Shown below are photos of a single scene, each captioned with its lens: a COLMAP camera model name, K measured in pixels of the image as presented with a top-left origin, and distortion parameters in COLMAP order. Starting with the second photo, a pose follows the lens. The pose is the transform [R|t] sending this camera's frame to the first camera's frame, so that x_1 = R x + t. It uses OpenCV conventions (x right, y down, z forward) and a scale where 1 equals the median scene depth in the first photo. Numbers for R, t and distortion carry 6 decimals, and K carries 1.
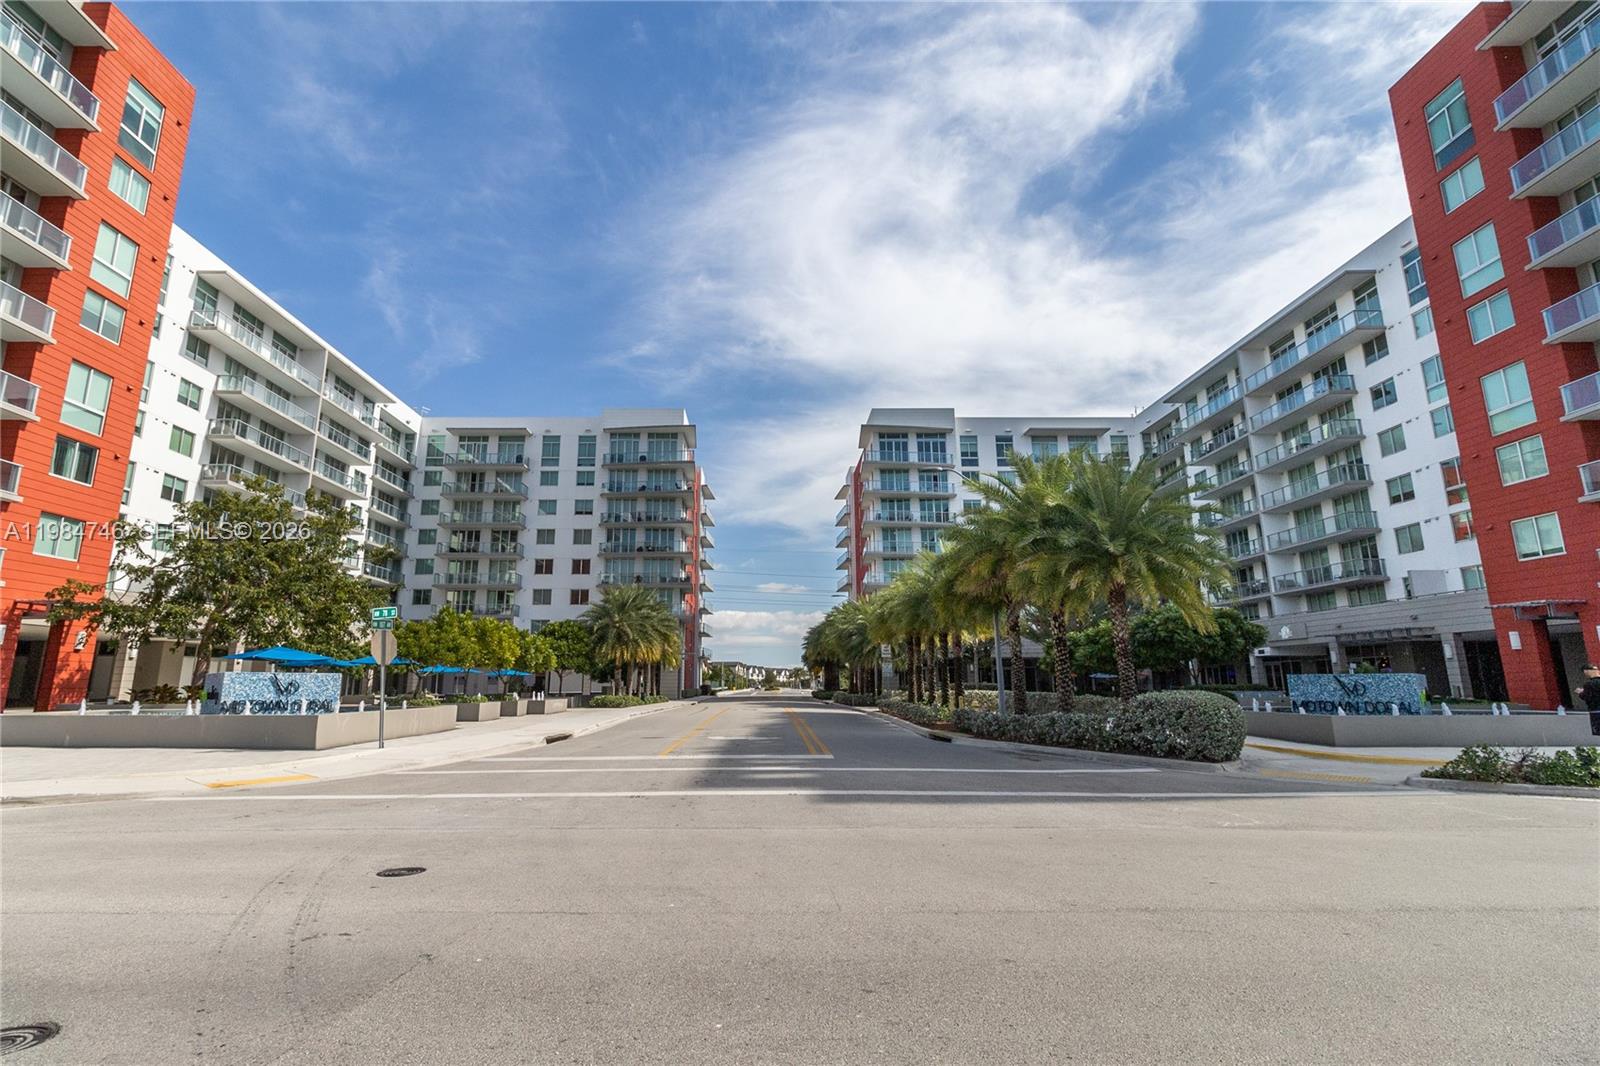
lens RADIAL K [[756.6, 0, 784.6], [0, 756.6, 533.4], [0, 0, 1]] dist [0.000642, -0.000591]
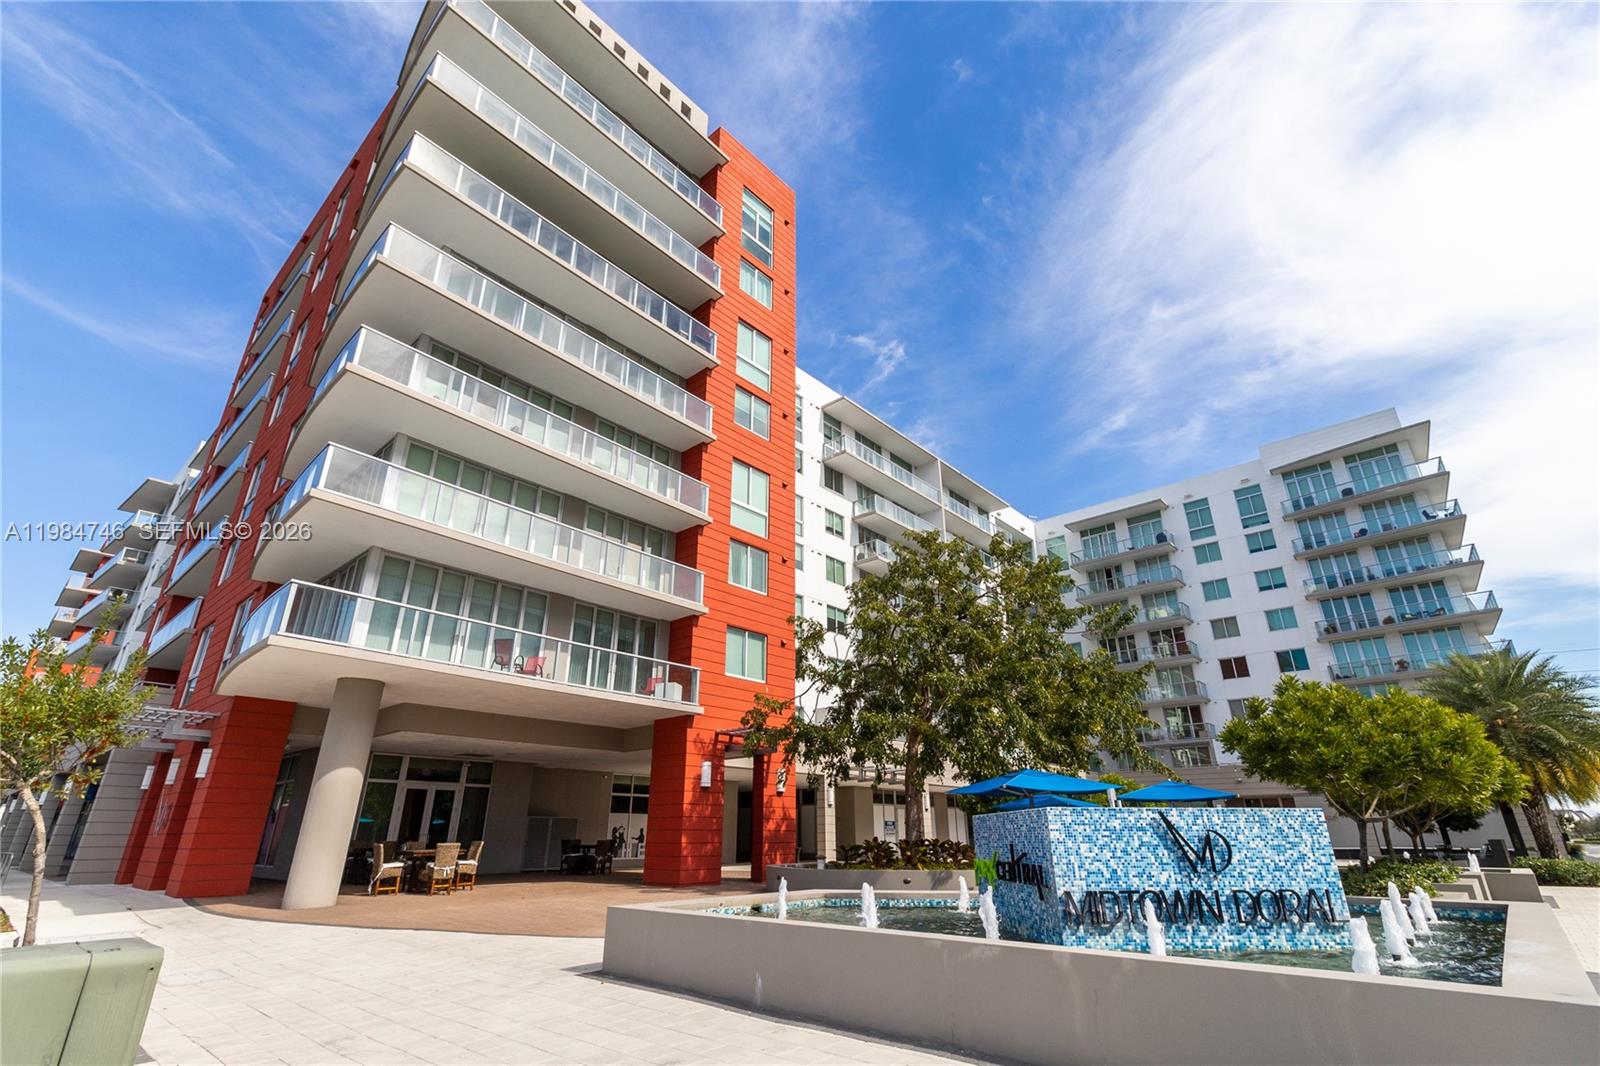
lens RADIAL K [[756.6, 0, 784.6], [0, 756.6, 533.4], [0, 0, 1]] dist [0.000642, -0.000591]
pose [[0.728065, -0.254363, -0.636569, -0.187141], [0.134217, 0.963531, -0.231503, 0.040785], [0.672240, 0.083111, 0.735653, 0.208975]]
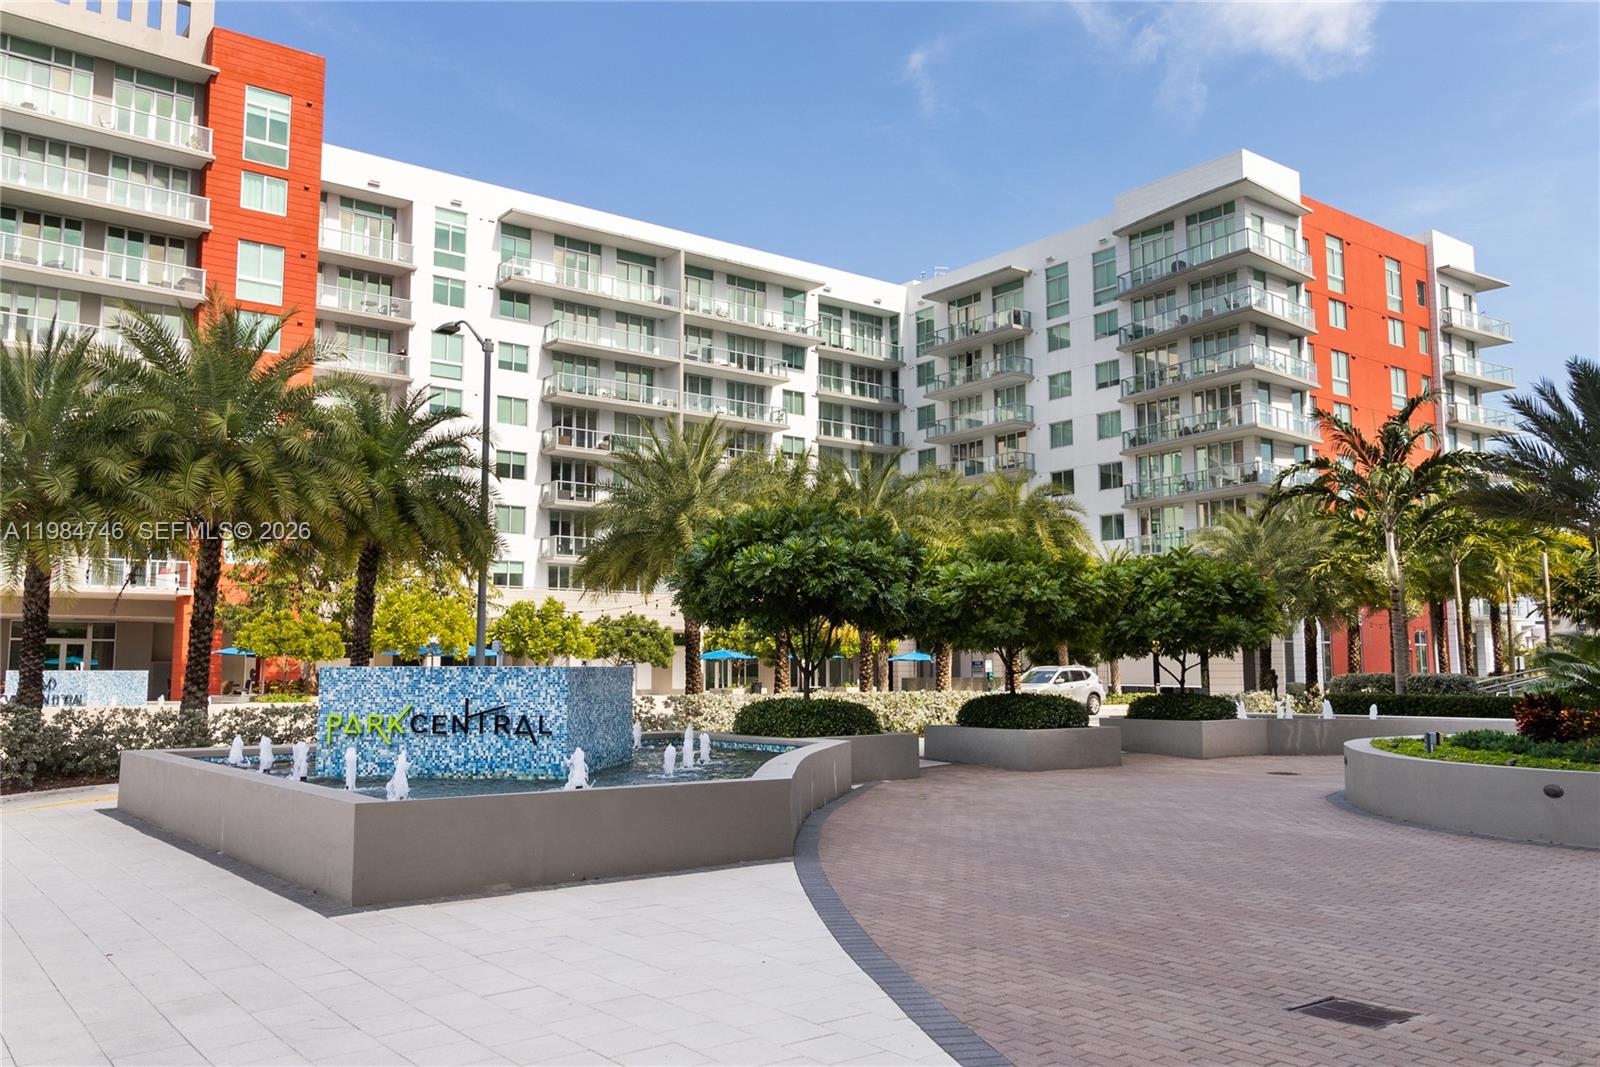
lens RADIAL K [[1319.0, 0, 800.0], [0, 1319.0, 533.5], [0, 0, 1]] dist [-0.001139, -0.000470]
pose [[0.587722, -0.086794, -0.804394, 0.571277], [0.160807, 0.986924, 0.011004, 0.052294], [0.792921, -0.135820, 0.593994, 0.280884]]
